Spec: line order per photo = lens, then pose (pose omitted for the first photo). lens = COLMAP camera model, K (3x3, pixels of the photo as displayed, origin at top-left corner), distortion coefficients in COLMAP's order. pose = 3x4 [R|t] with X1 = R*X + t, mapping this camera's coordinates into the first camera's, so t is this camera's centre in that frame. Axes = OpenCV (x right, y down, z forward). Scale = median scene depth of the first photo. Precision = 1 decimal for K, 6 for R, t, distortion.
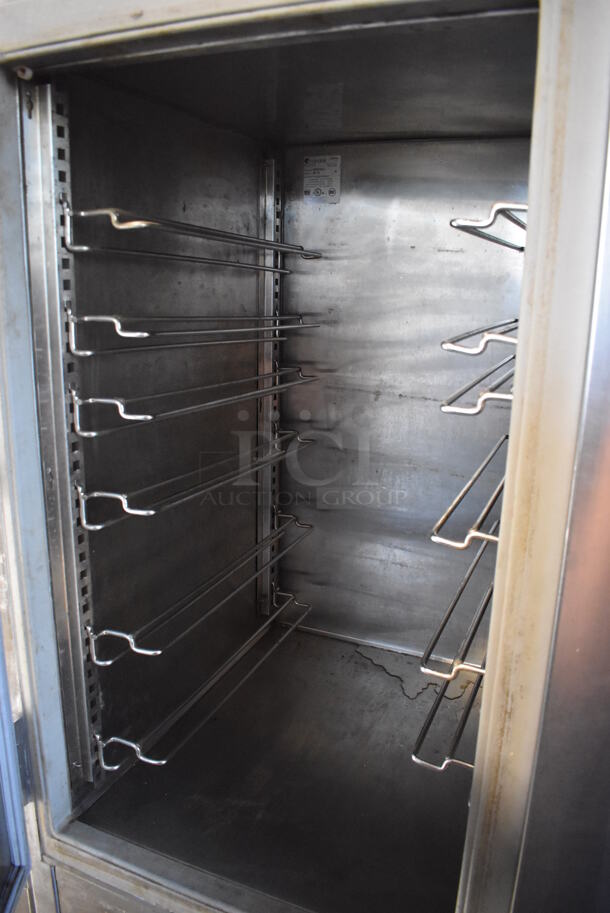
lens RADIAL K [[716.3, 0, 305.0], [0, 716.3, 456.5], [0, 0, 1]] dist [-0.093789, 0.012882]
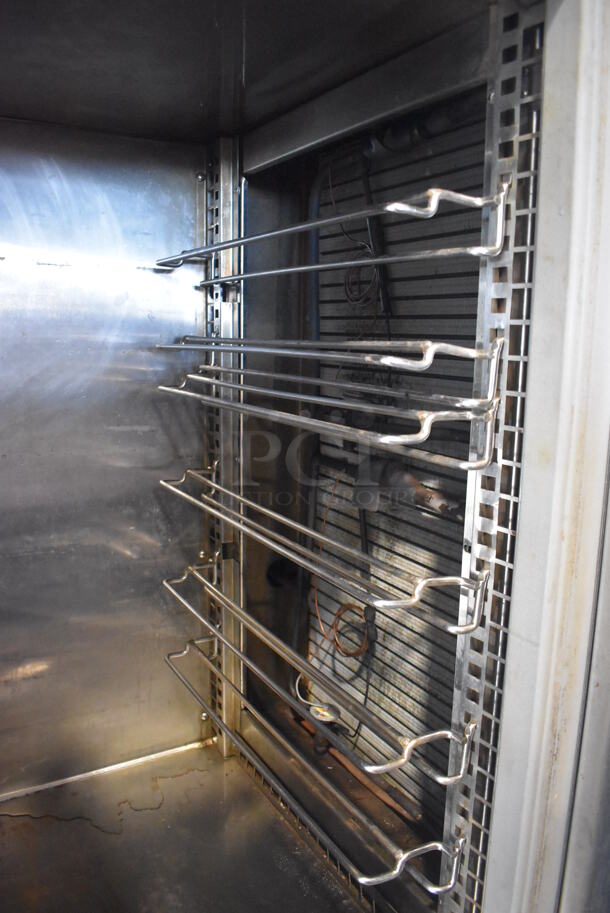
lens RADIAL K [[716.3, 0, 305.0], [0, 716.3, 456.5], [0, 0, 1]] dist [-0.093789, 0.012882]
pose [[0.592997, -0.156518, 0.789846, -0.375613], [0.205330, 0.977890, 0.039625, -0.075211], [-0.778584, 0.138681, 0.612024, 0.452108]]
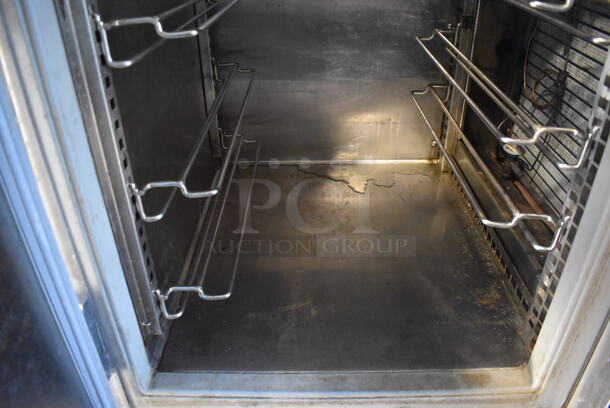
lens RADIAL K [[478.6, 0, 305.0], [0, 478.6, 204.0], [0, 0, 1]] dist [-0.093789, 0.012882]
pose [[0.918885, -0.235385, 0.316614, -0.309118], [0.130898, 0.938955, 0.318165, 0.105530], [-0.372177, -0.250913, 0.893603, 0.383247]]
